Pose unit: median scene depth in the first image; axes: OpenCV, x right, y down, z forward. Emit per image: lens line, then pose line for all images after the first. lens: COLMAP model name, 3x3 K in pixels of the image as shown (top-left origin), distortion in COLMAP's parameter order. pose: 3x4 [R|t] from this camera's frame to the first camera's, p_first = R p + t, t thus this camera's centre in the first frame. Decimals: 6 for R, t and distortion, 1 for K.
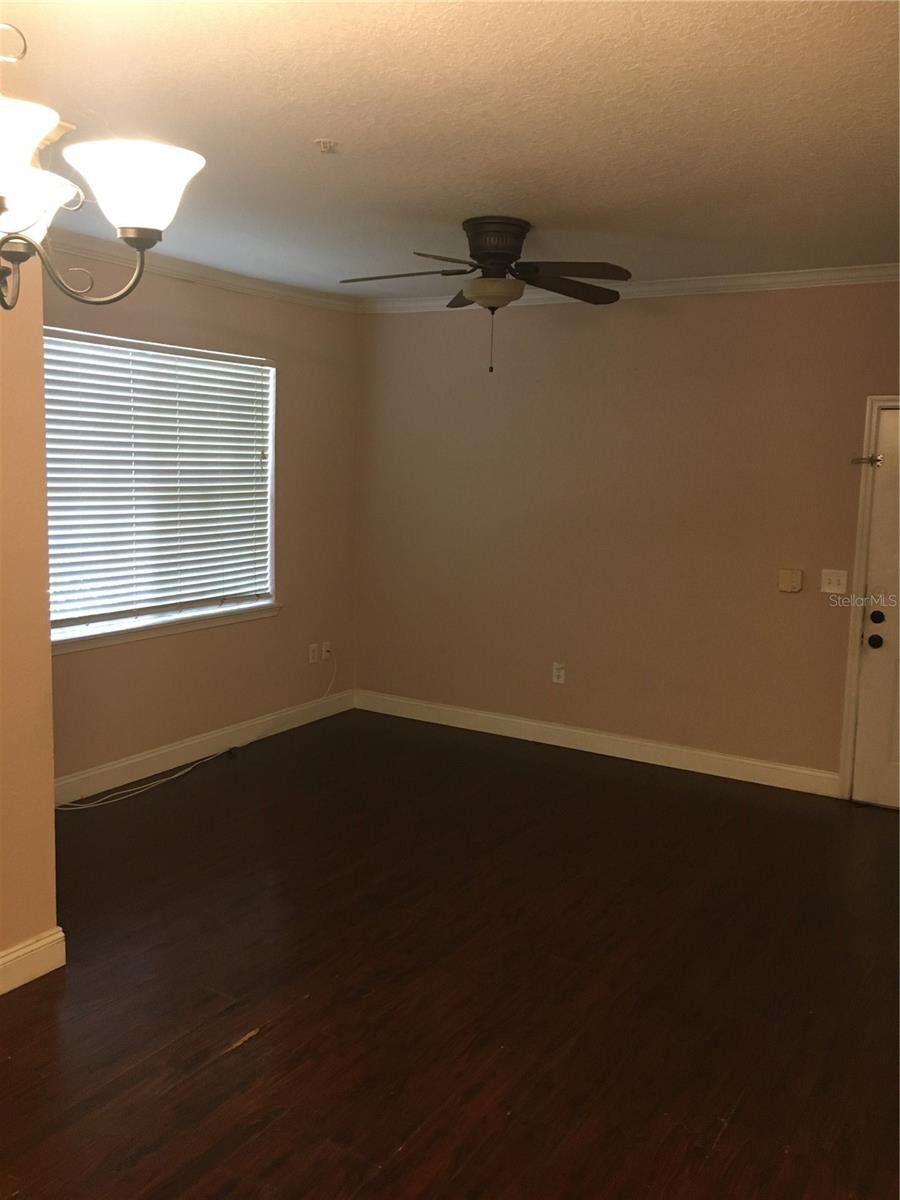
lens RADIAL K [[1011.5, 0, 446.7], [0, 1011.5, 592.9], [0, 0, 1]] dist [0.059028, -0.064260]
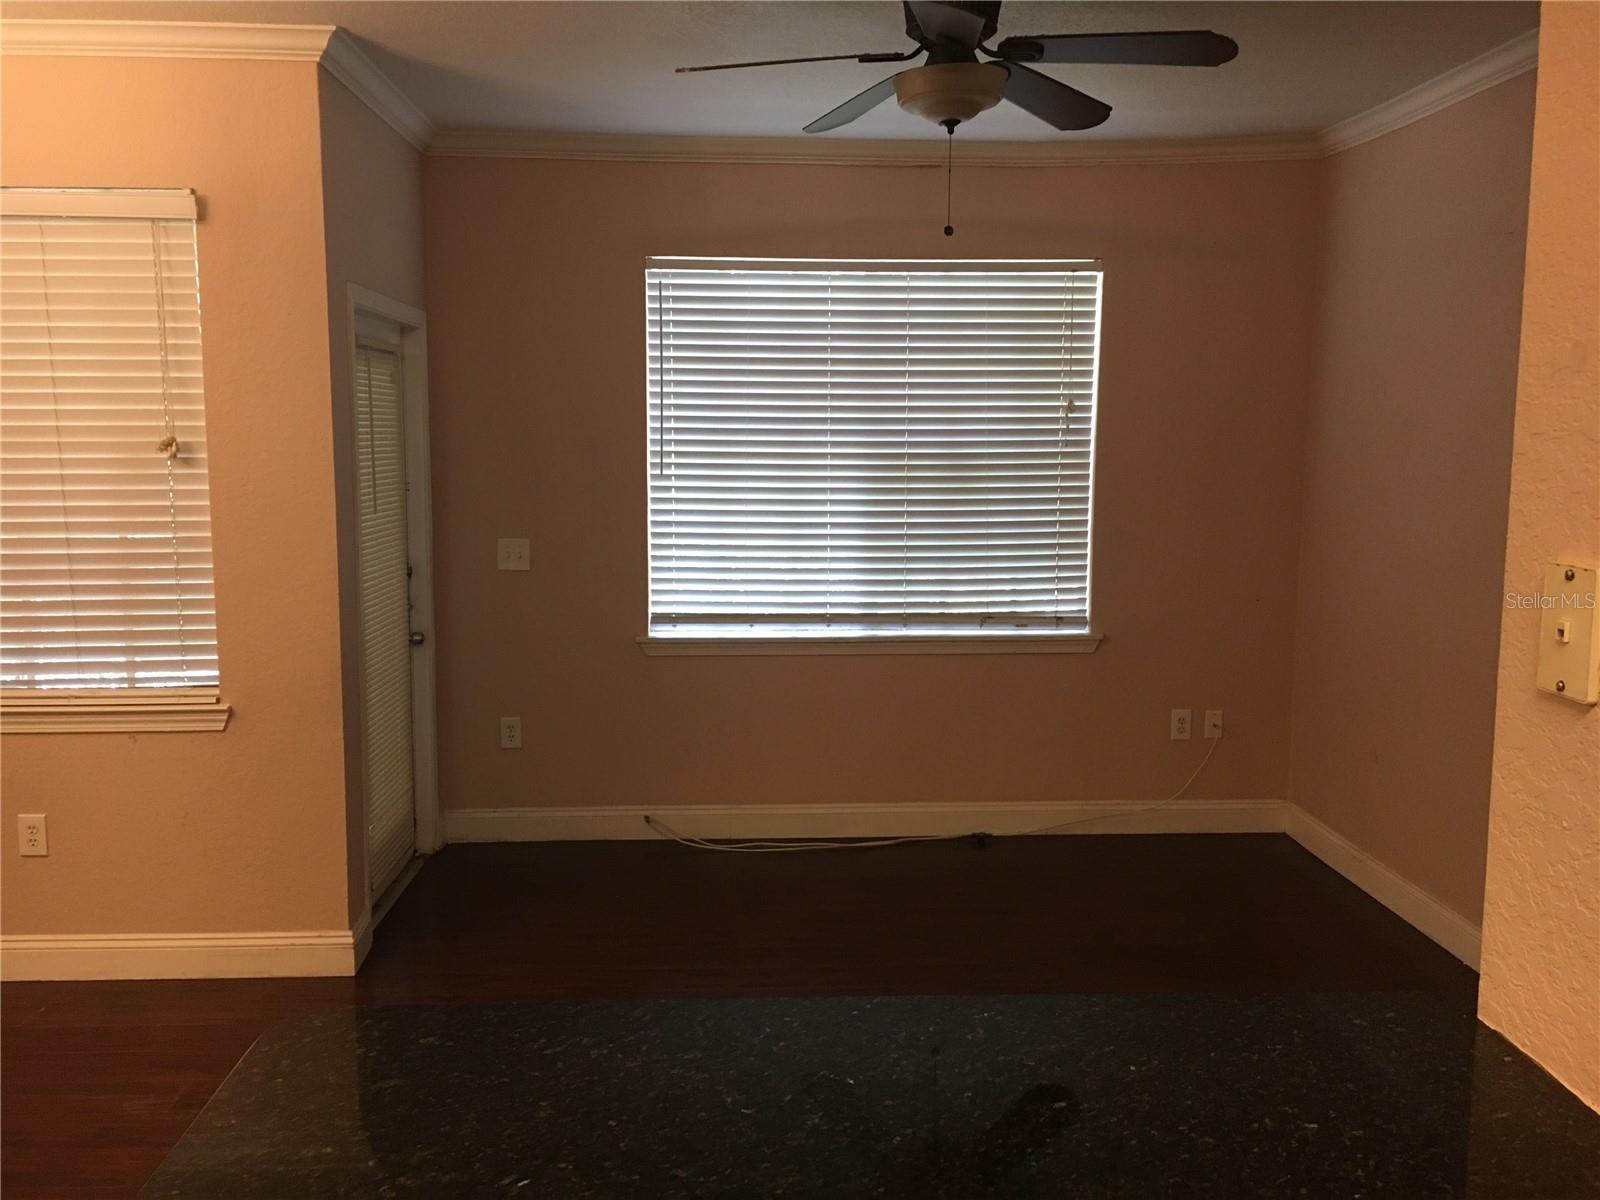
lens RADIAL K [[1348.7, 0, 788.1], [0, 1348.7, 597.5], [0, 0, 1]] dist [0.059028, -0.064260]
pose [[0.562792, 0.080087, -0.822710, 0.469904], [-0.099178, 0.994648, 0.028979, -0.020581], [0.820627, 0.065285, 0.567723, 0.373029]]
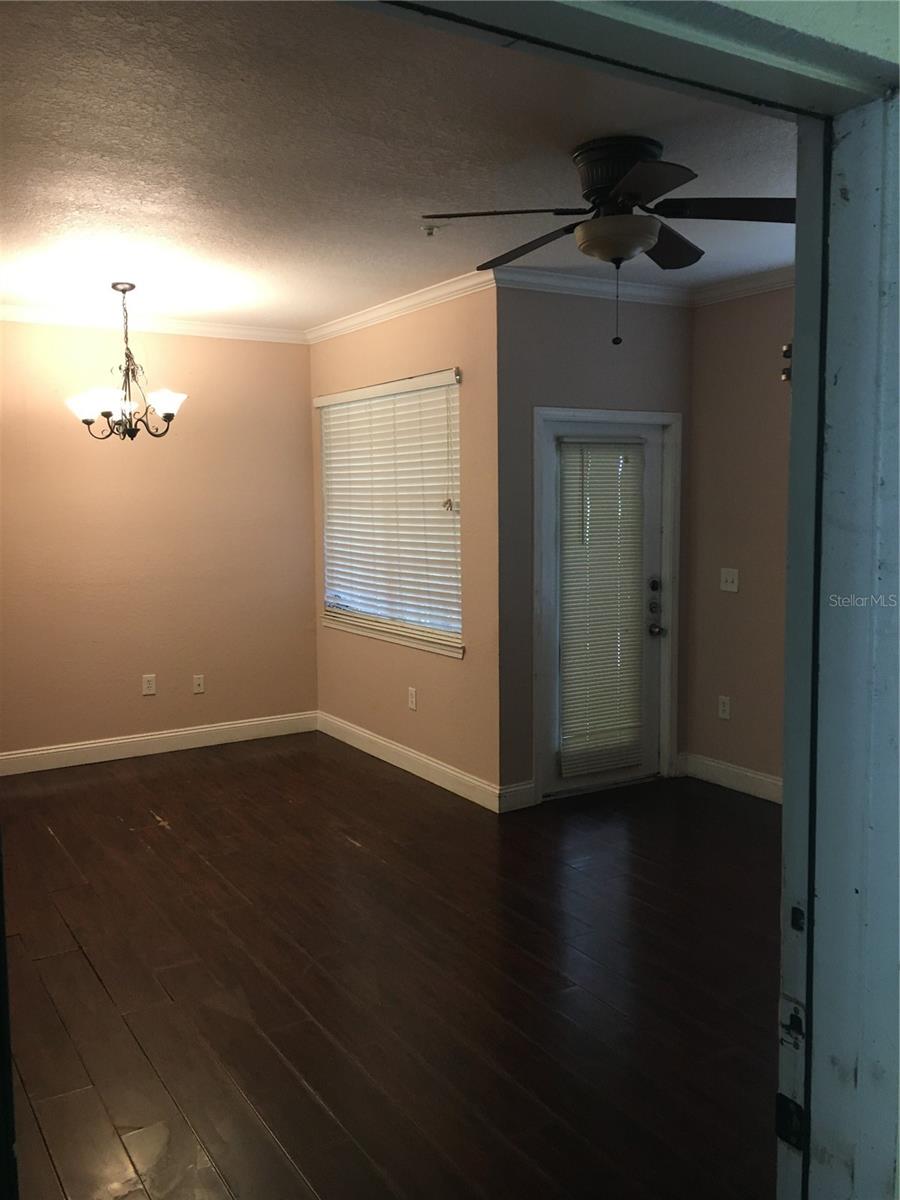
lens RADIAL K [[1011.5, 0, 449.8], [0, 1011.5, 593.4], [0, 0, 1]] dist [0.059028, -0.064260]
pose [[-0.447754, 0.066207, -0.891702, 0.585372], [-0.117484, 0.984253, 0.132071, -0.087931], [0.886405, 0.163896, -0.432926, 0.922269]]
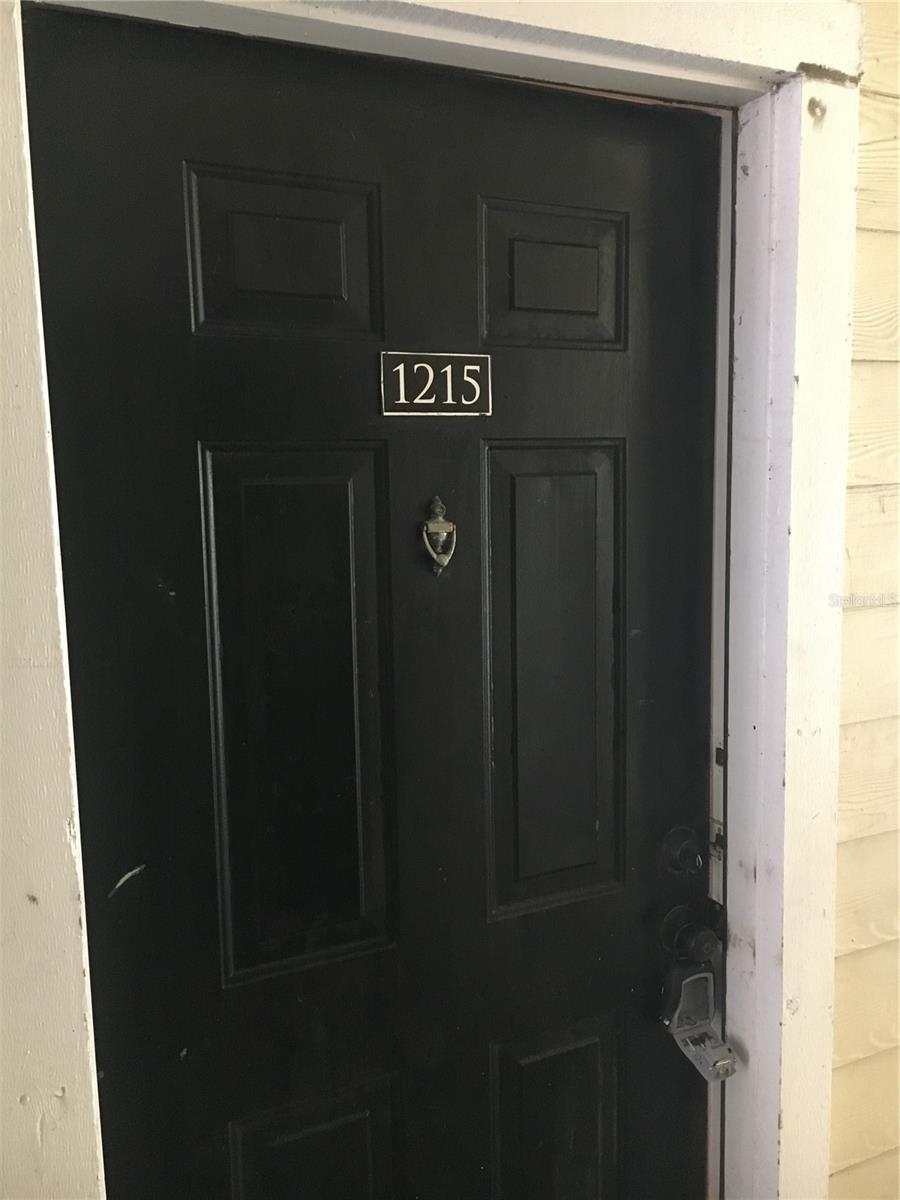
lens RADIAL K [[1011.5, 0, 452.7], [0, 1011.5, 600.8], [0, 0, 1]] dist [0.059028, -0.064260]
pose [[-0.550217, 0.097985, -0.829252, 0.754730], [-0.104057, 0.977304, 0.184522, -0.066821], [0.828512, 0.187817, -0.527534, 1.185012]]
